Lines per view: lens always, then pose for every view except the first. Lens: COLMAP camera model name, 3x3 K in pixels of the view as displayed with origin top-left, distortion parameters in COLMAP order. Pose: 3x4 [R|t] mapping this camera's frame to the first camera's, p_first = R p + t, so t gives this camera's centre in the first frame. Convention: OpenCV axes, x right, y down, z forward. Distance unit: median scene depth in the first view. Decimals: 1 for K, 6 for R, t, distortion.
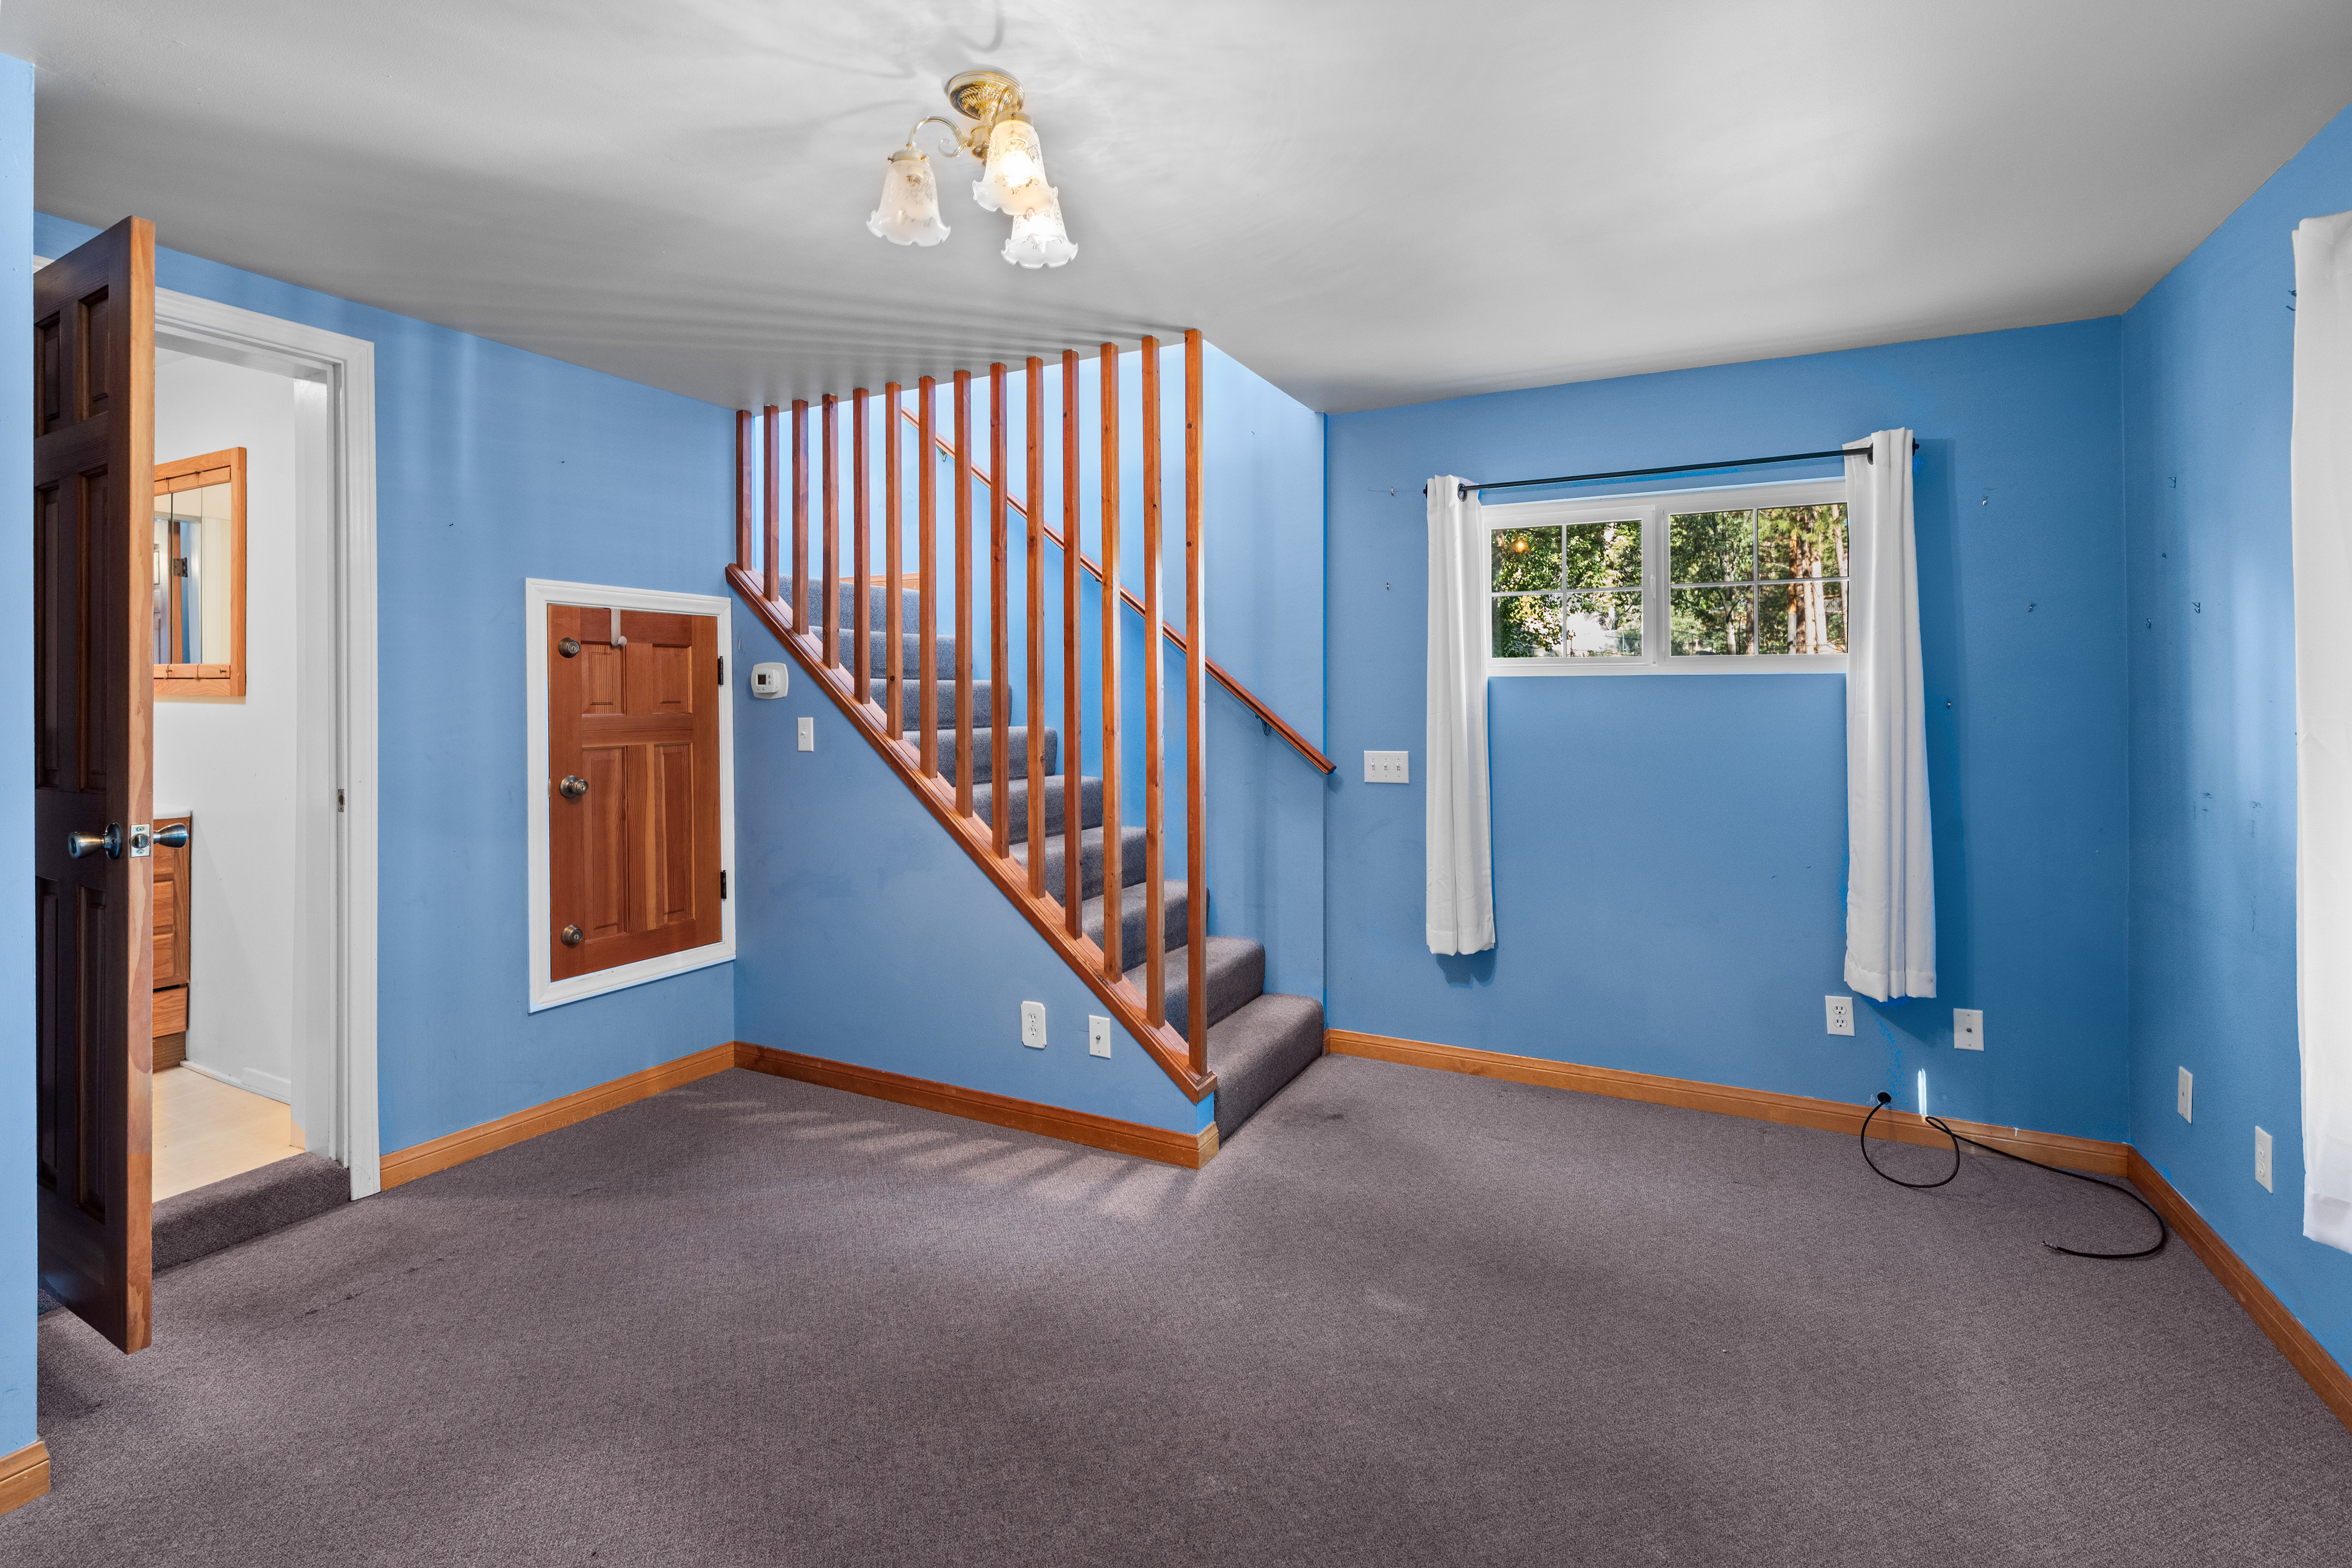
lens RADIAL K [[1073.0, 0, 1169.1], [0, 1073.0, 689.4], [0, 0, 1]] dist [-0.012450, 0.000208]
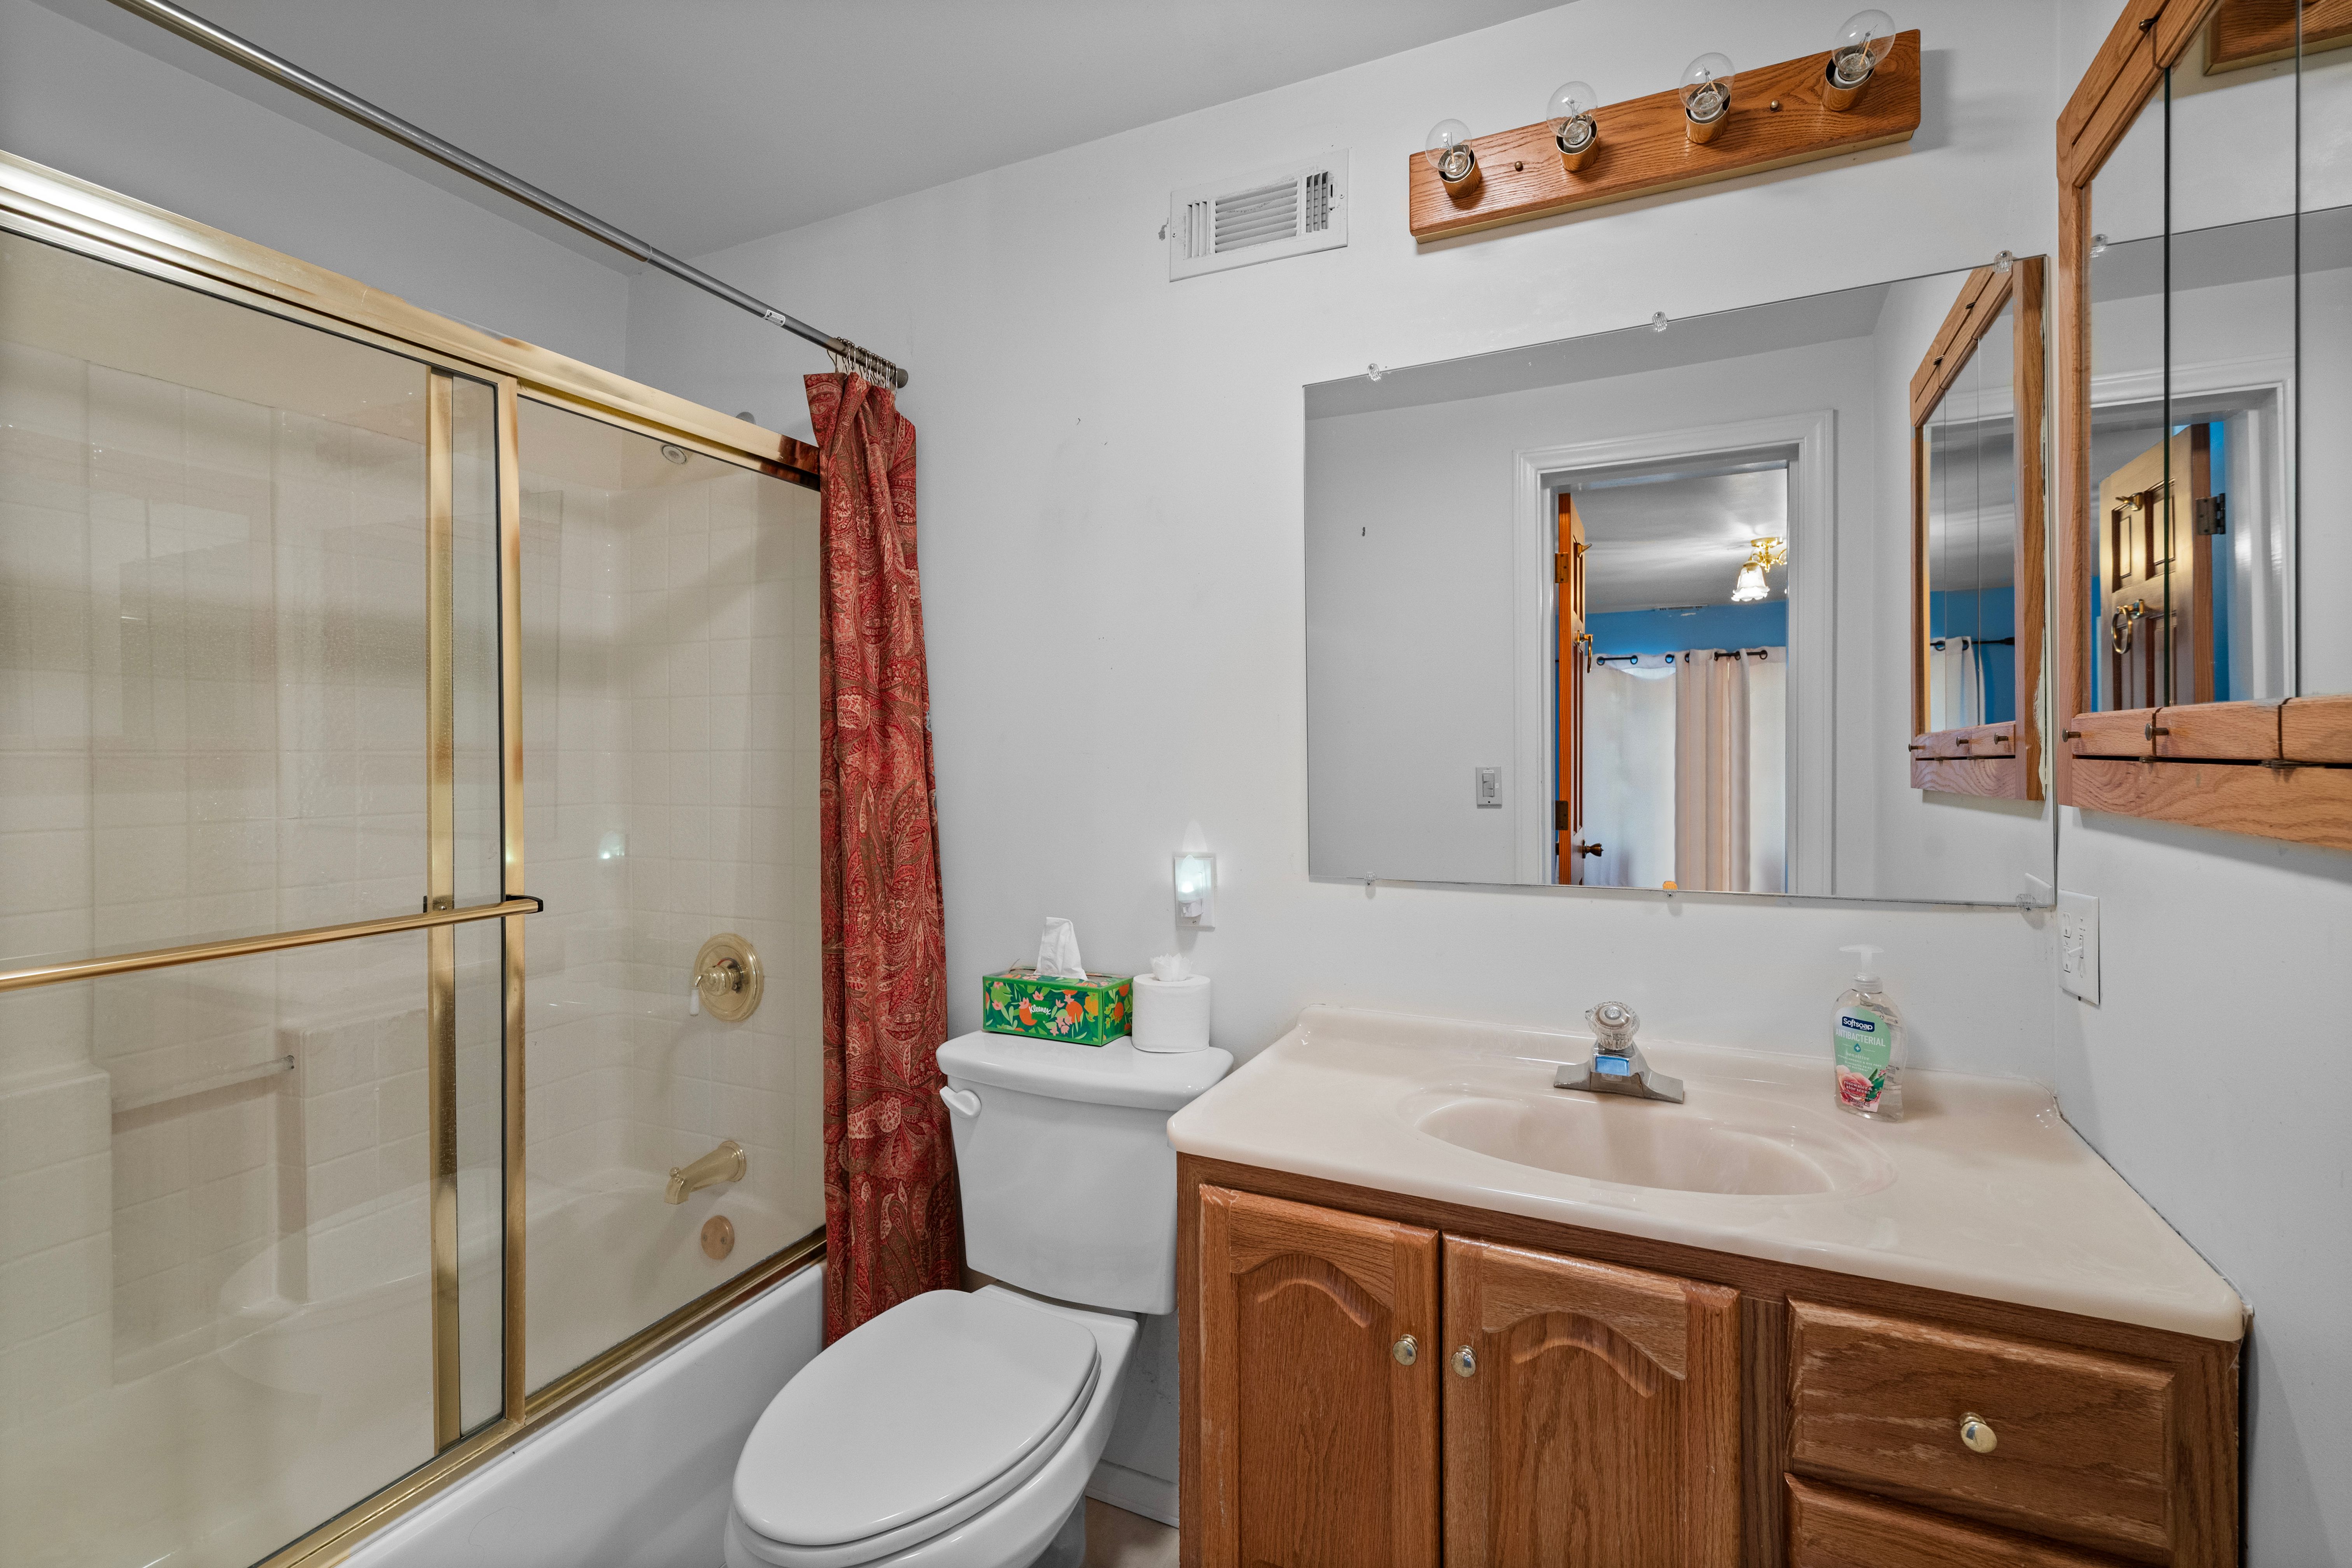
lens RADIAL K [[1073.0, 0, 1175.1], [0, 1073.0, 747.3], [0, 0, 1]] dist [-0.012450, 0.000208]
pose [[0.041692, -0.003862, -0.999123, -0.739291], [0.007571, 0.999965, -0.003549, -0.015781], [0.999102, -0.007416, 0.041720, 0.799053]]
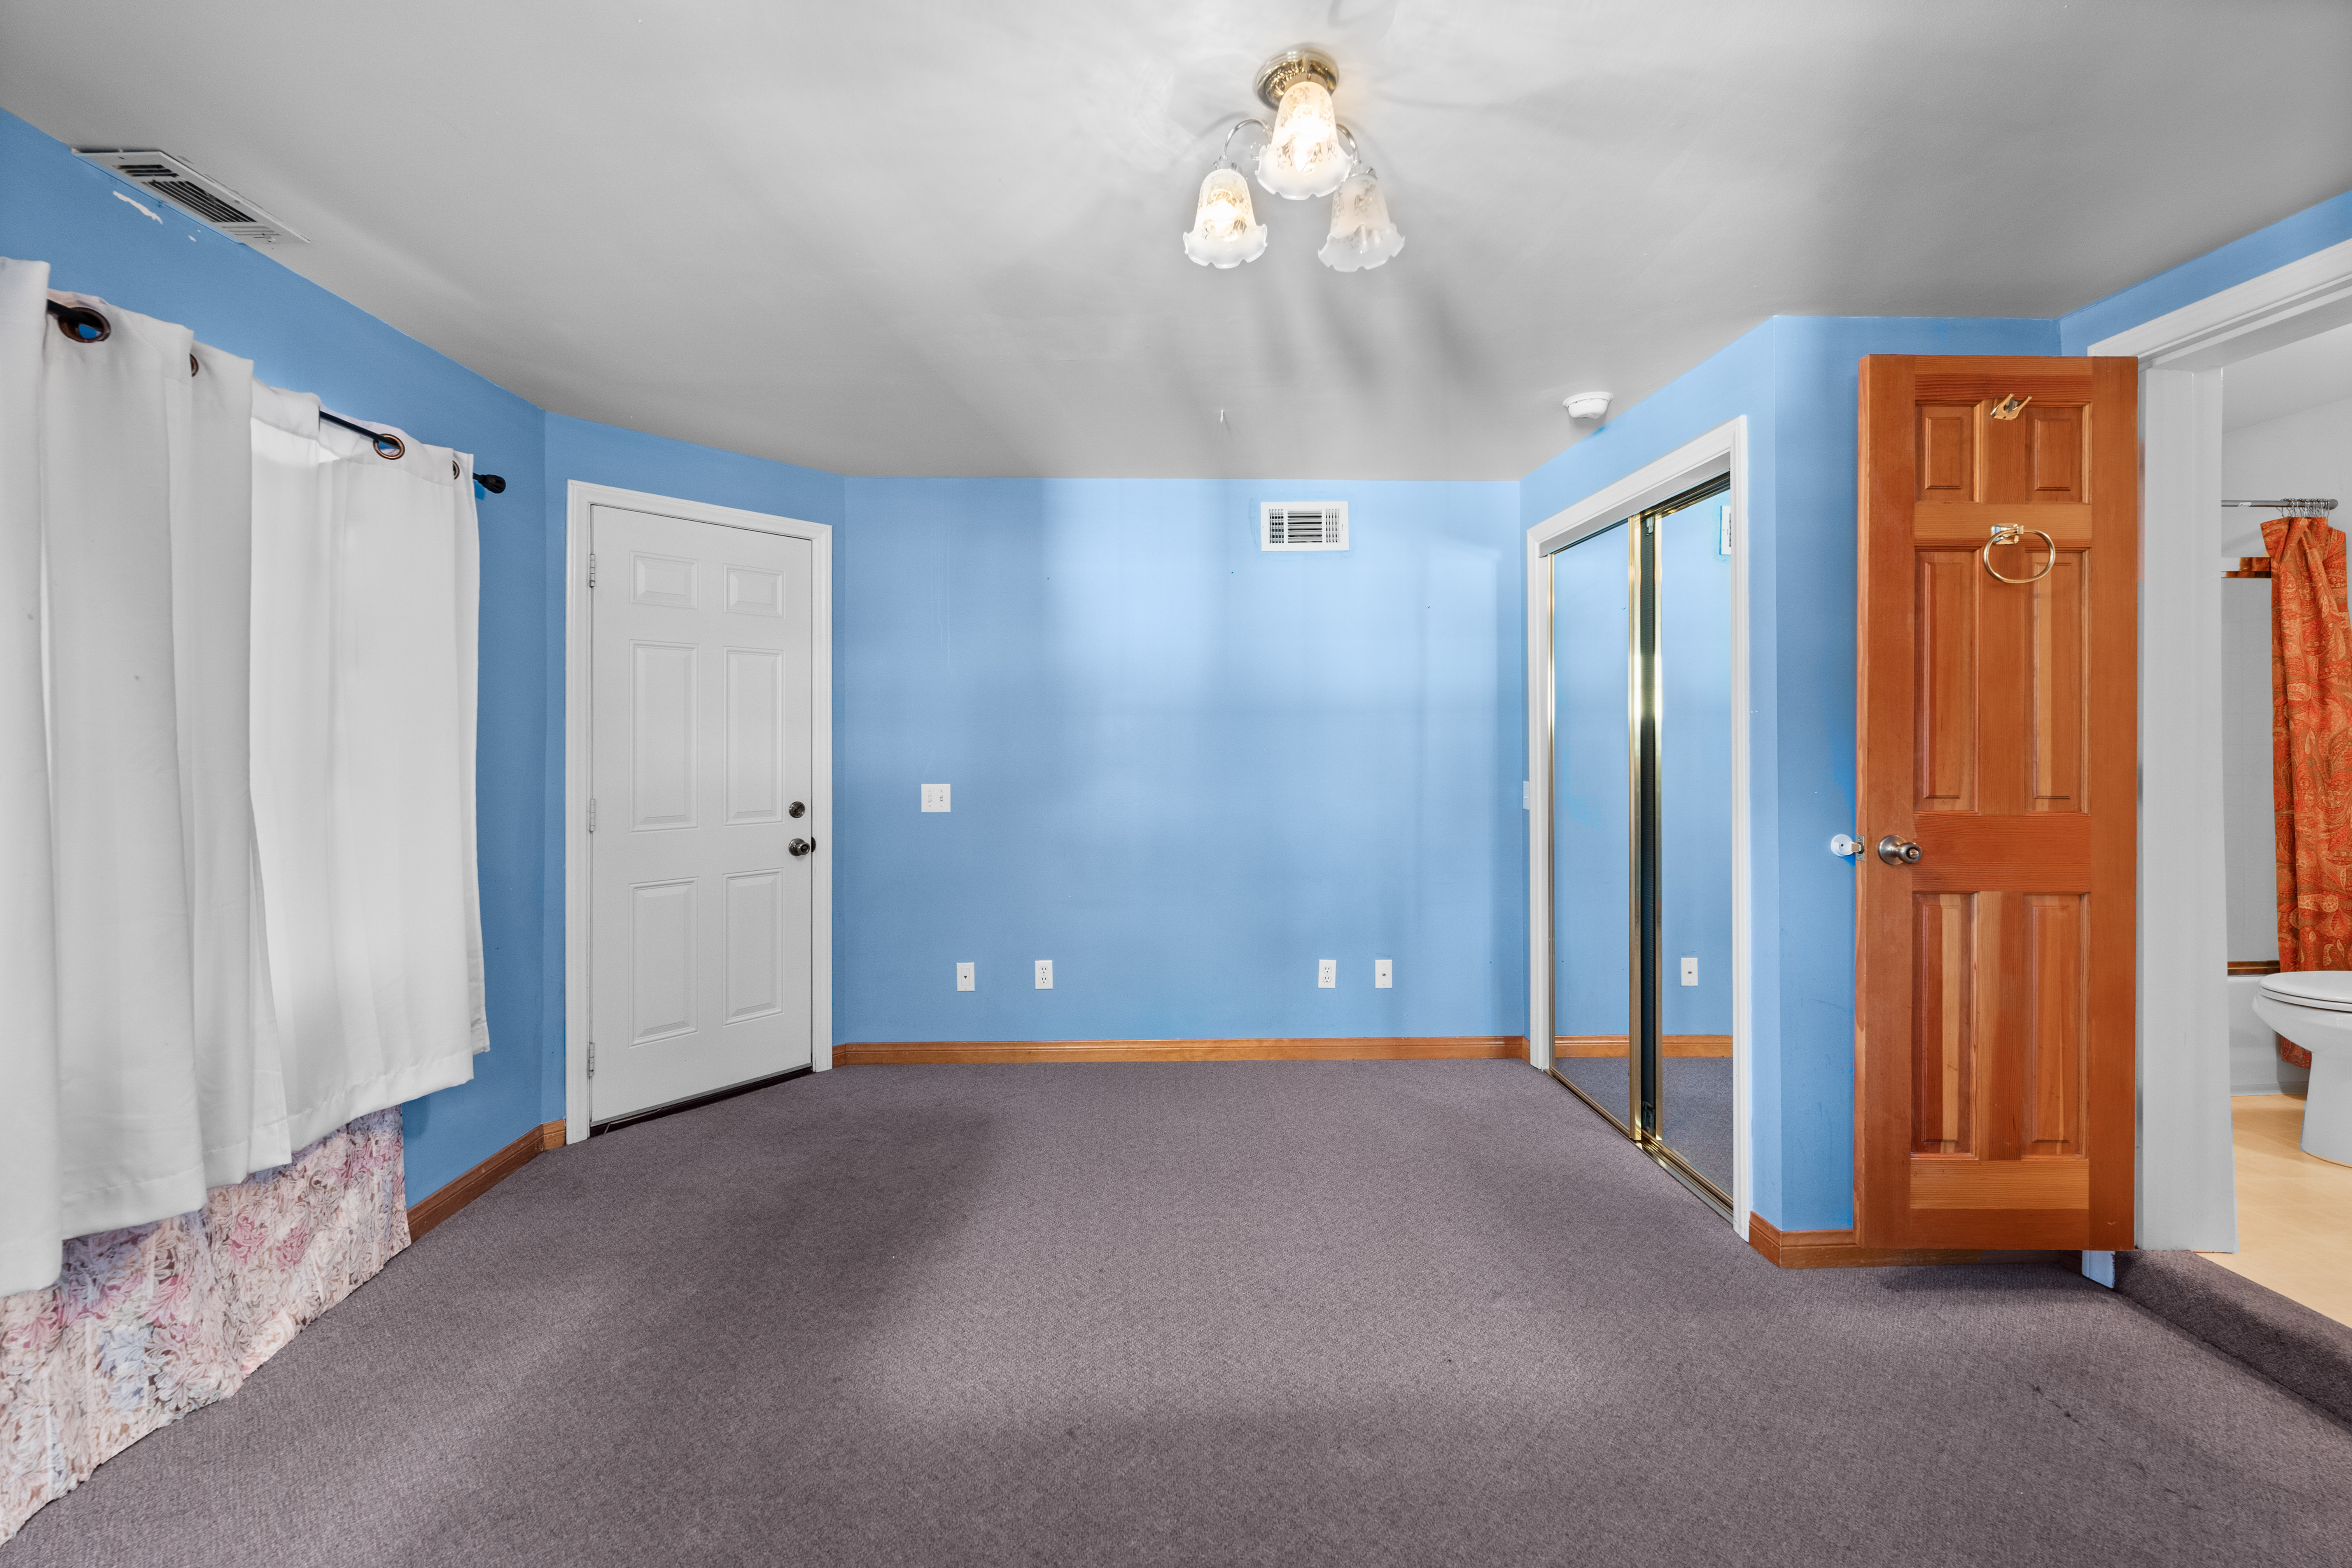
lens RADIAL K [[954.9, 0, 1164.0], [0, 954.9, 733.9], [0, 0, 1]] dist [-0.002628, 0.000446]
pose [[-0.870310, 0.001560, -0.492502, 0.188792], [0.007237, 0.999928, -0.009621, 0.006463], [0.492451, -0.011938, -0.870258, 0.929703]]
